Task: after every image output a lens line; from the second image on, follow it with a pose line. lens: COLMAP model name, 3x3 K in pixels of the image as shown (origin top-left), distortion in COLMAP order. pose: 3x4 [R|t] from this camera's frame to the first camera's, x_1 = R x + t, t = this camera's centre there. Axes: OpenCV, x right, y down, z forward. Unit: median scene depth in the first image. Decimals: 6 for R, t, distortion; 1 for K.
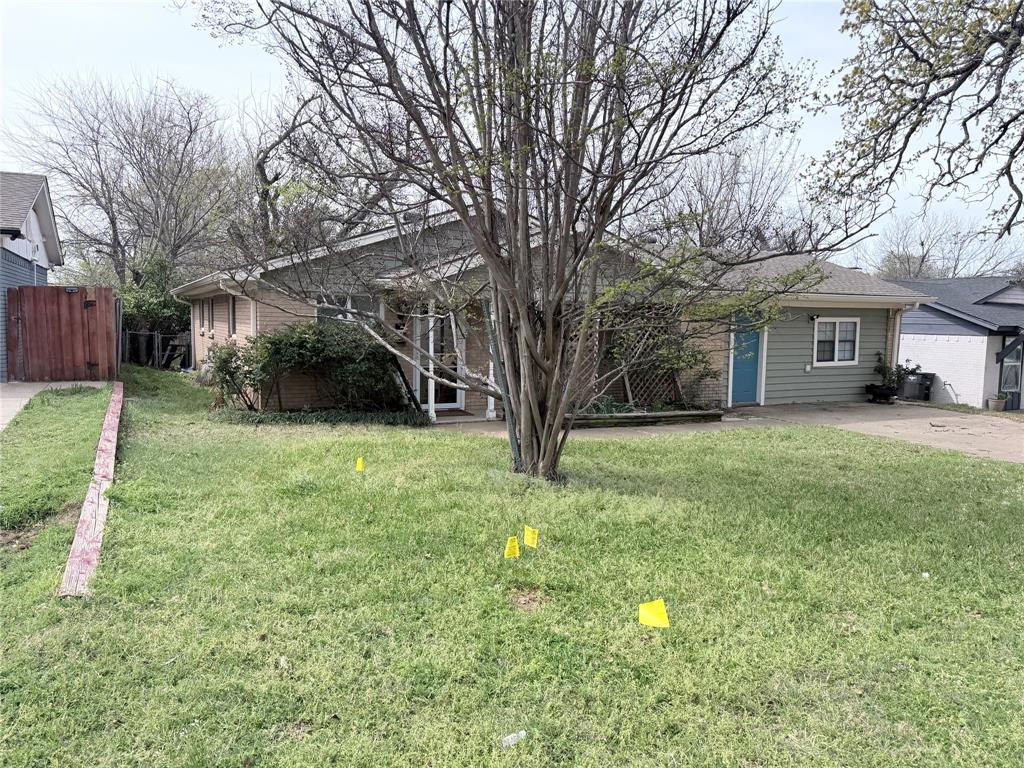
lens RADIAL K [[719.2, 0, 512.0], [0, 719.2, 384.0], [0, 0, 1]] dist [-0.000867, -0.000589]
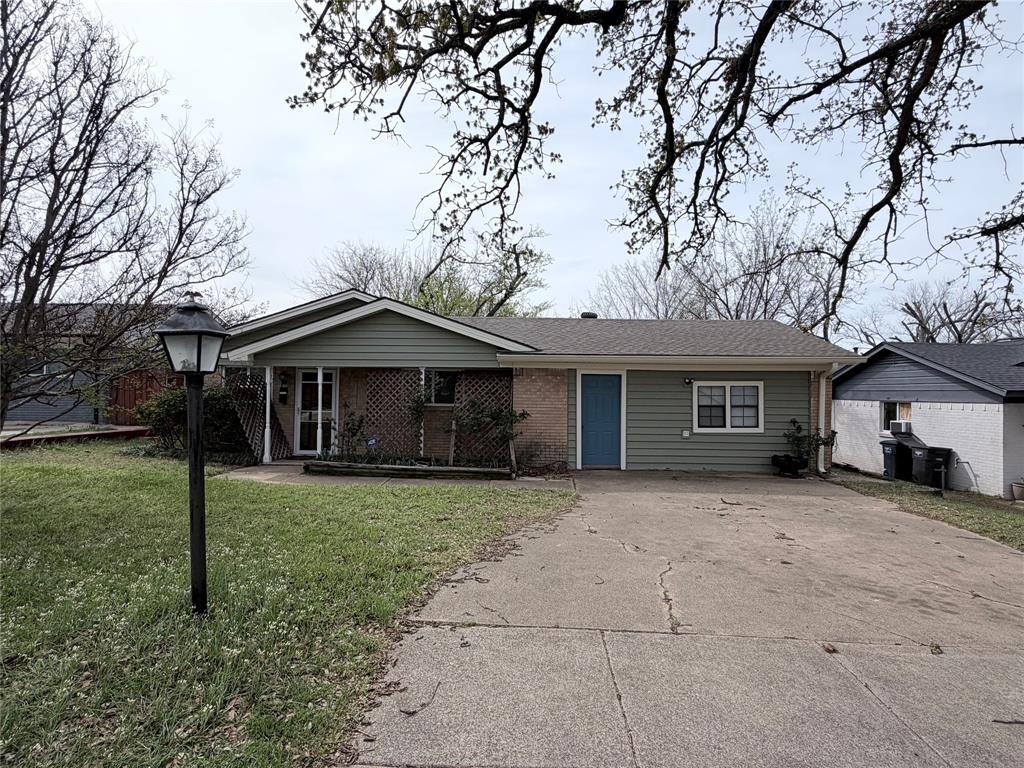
lens RADIAL K [[538.4, 0, 515.7], [0, 538.4, 382.7], [0, 0, 1]] dist [-0.000653, 0.000294]
pose [[0.888991, -0.014794, -0.457685, 0.530338], [-0.040081, 0.993128, -0.109954, -0.001888], [0.456167, 0.116093, 0.882289, 0.251415]]
